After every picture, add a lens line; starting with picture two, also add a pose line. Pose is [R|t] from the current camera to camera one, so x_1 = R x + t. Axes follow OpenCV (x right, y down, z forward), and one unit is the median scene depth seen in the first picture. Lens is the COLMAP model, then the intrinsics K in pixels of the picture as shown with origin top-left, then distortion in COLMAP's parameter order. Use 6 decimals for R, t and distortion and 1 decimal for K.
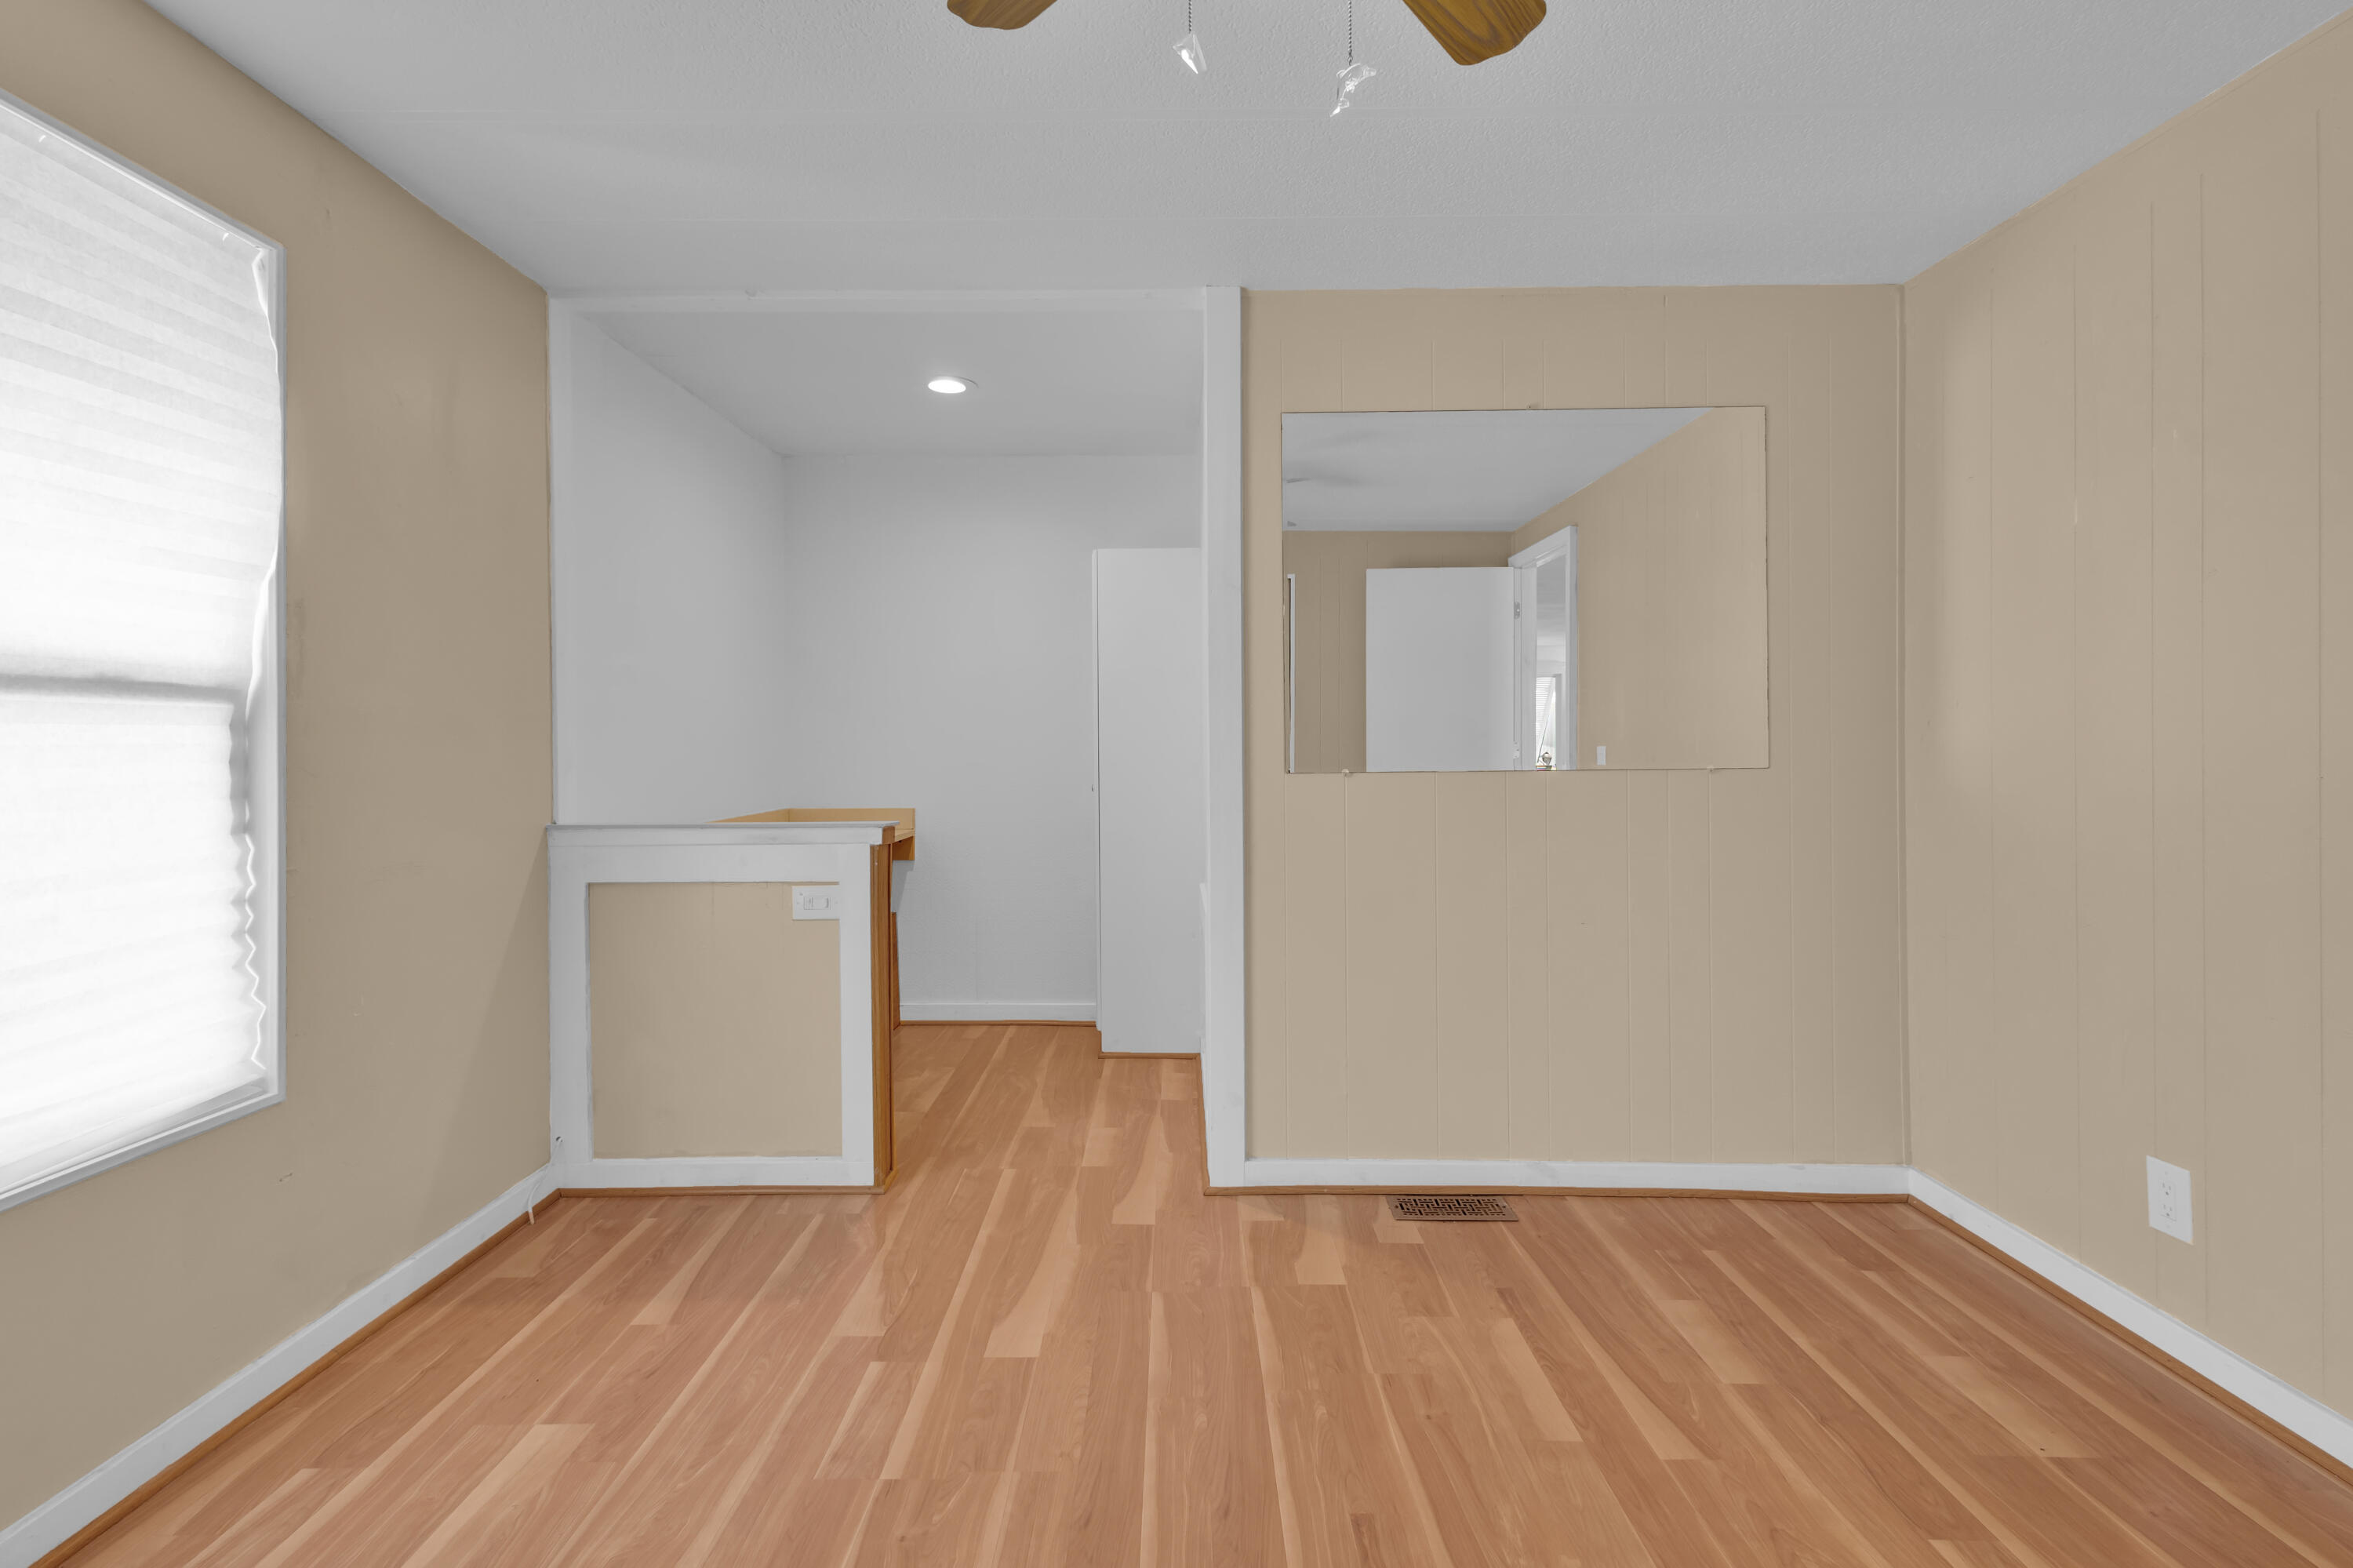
lens RADIAL K [[1102.6, 0, 1172.3], [0, 1102.6, 748.2], [0, 0, 1]] dist [0.013229, -0.004835]
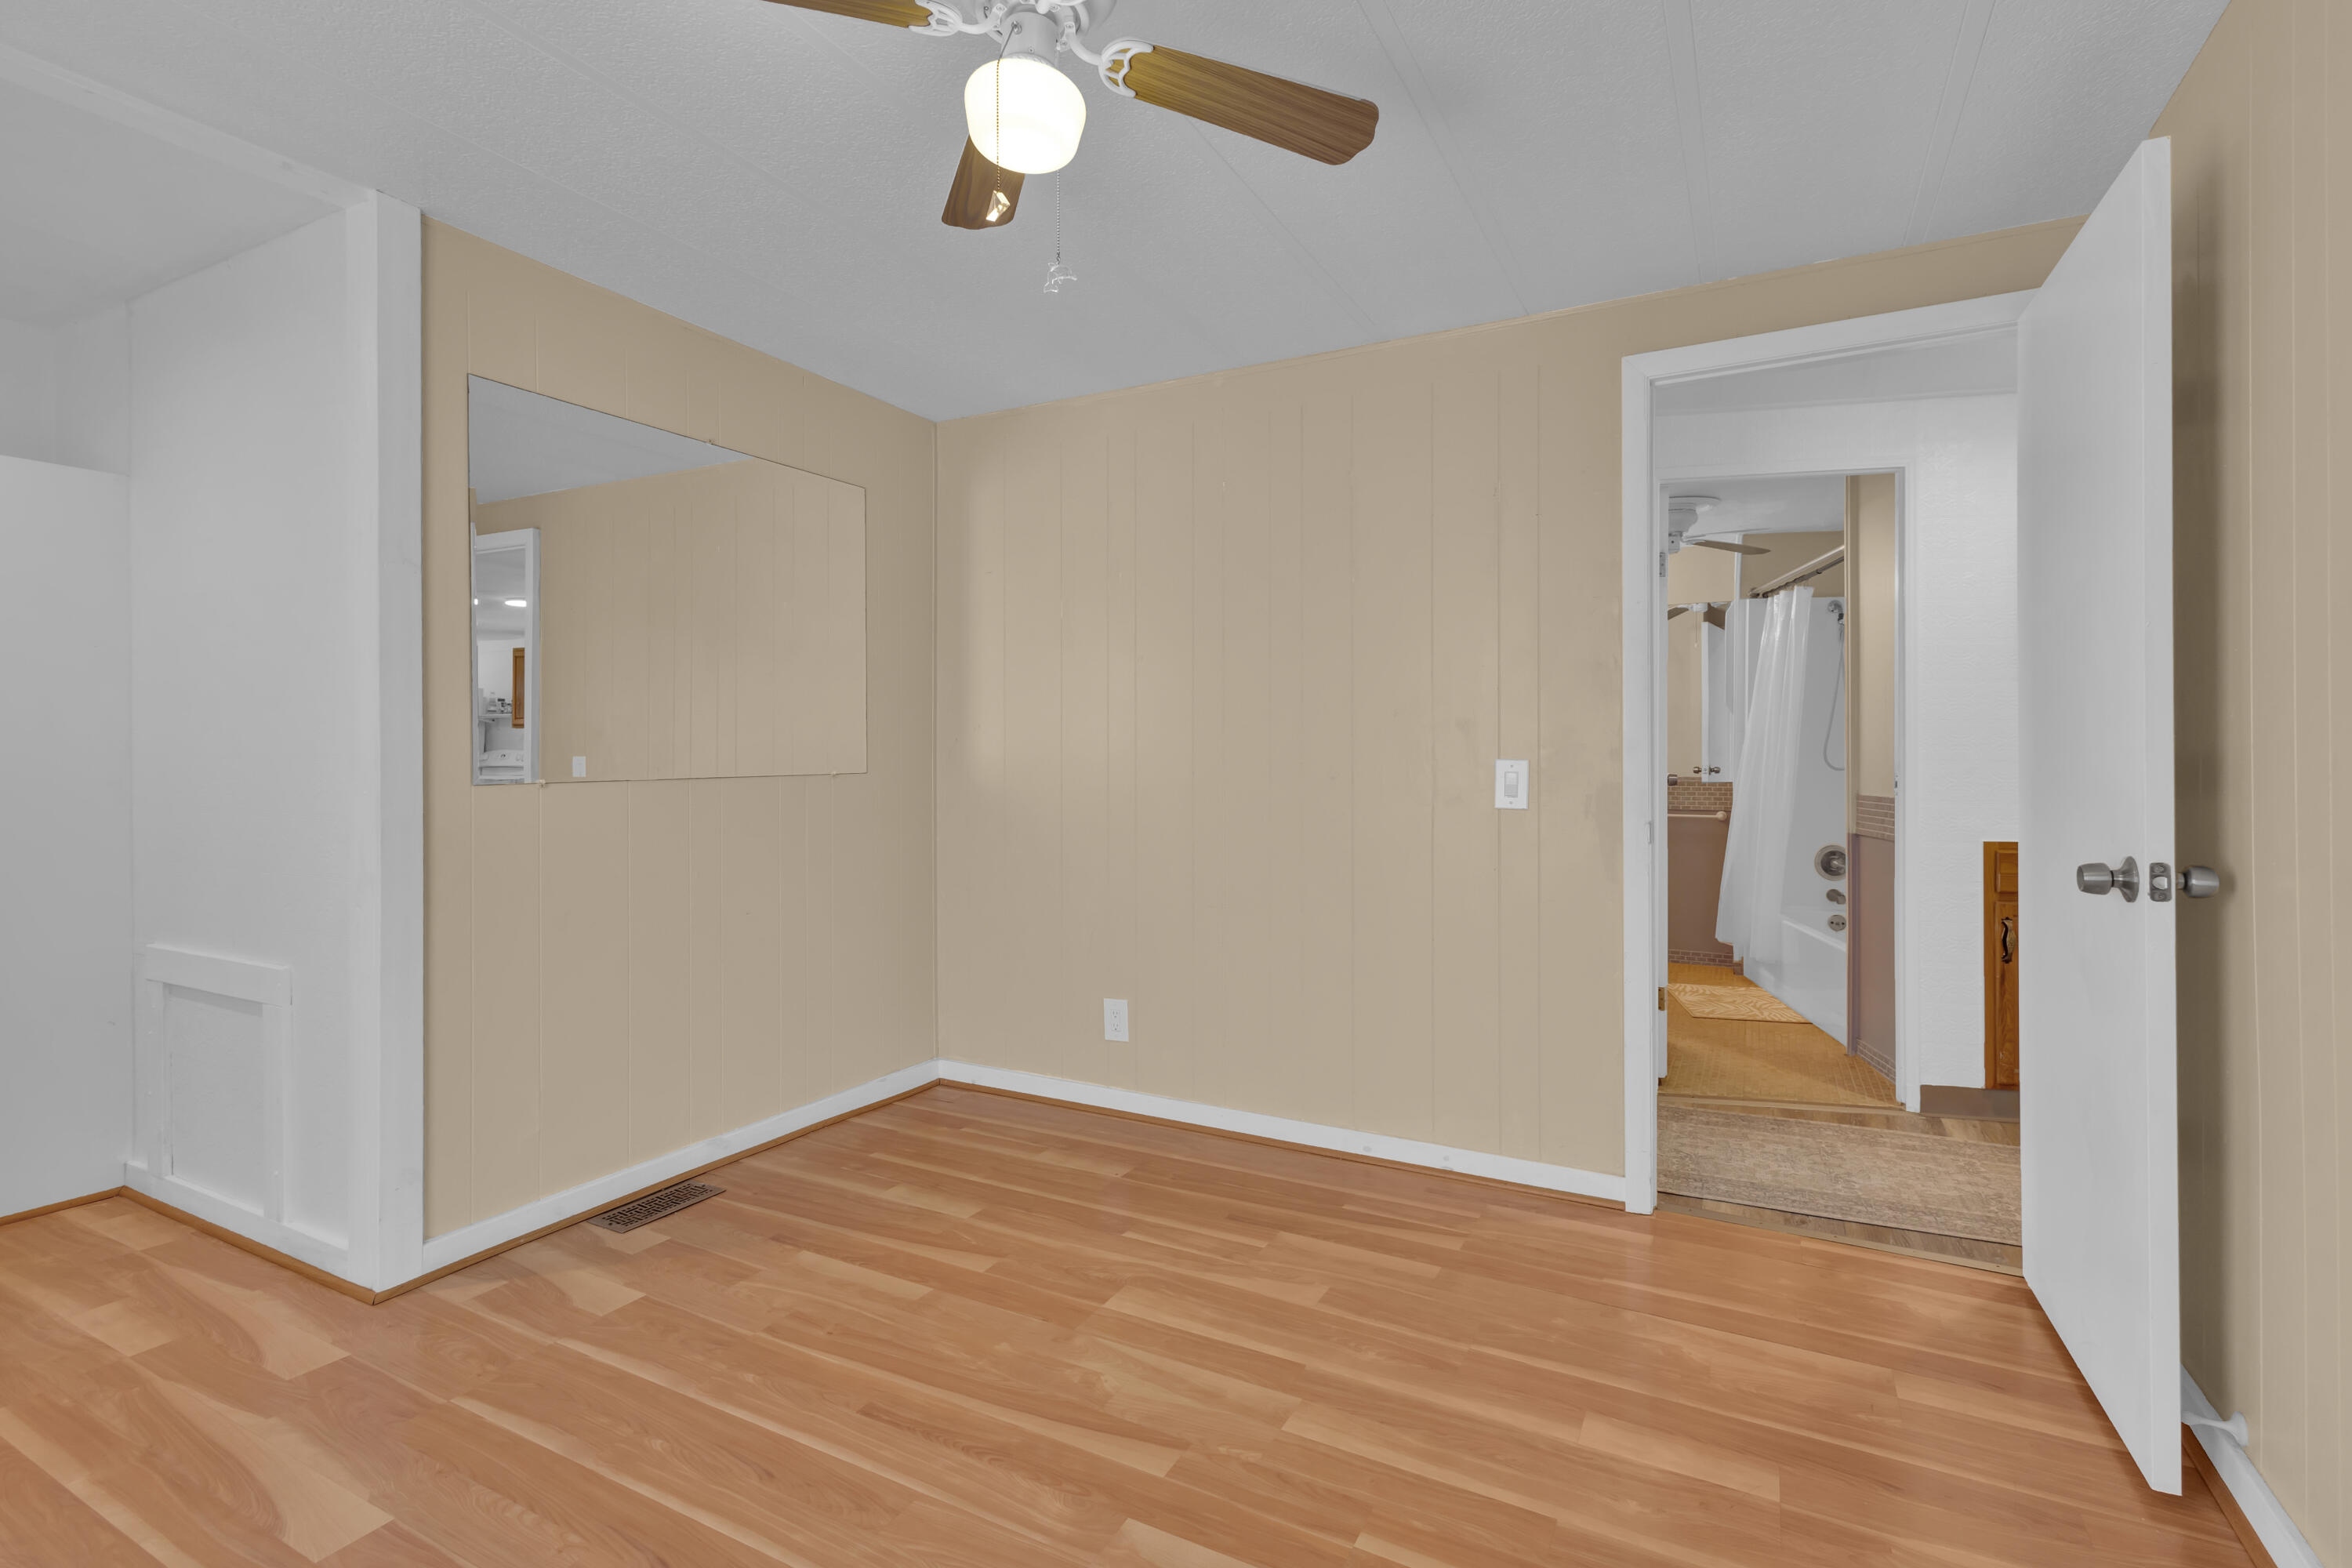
lens RADIAL K [[1100.0, 0, 1176.3], [0, 1100.0, 759.9], [0, 0, 1]] dist [0.013611, -0.005407]
pose [[0.465444, -0.001697, 0.885076, -0.506553], [0.001067, 0.999999, 0.001357, 0.002181], [-0.885077, 0.000313, 0.465445, 0.114519]]
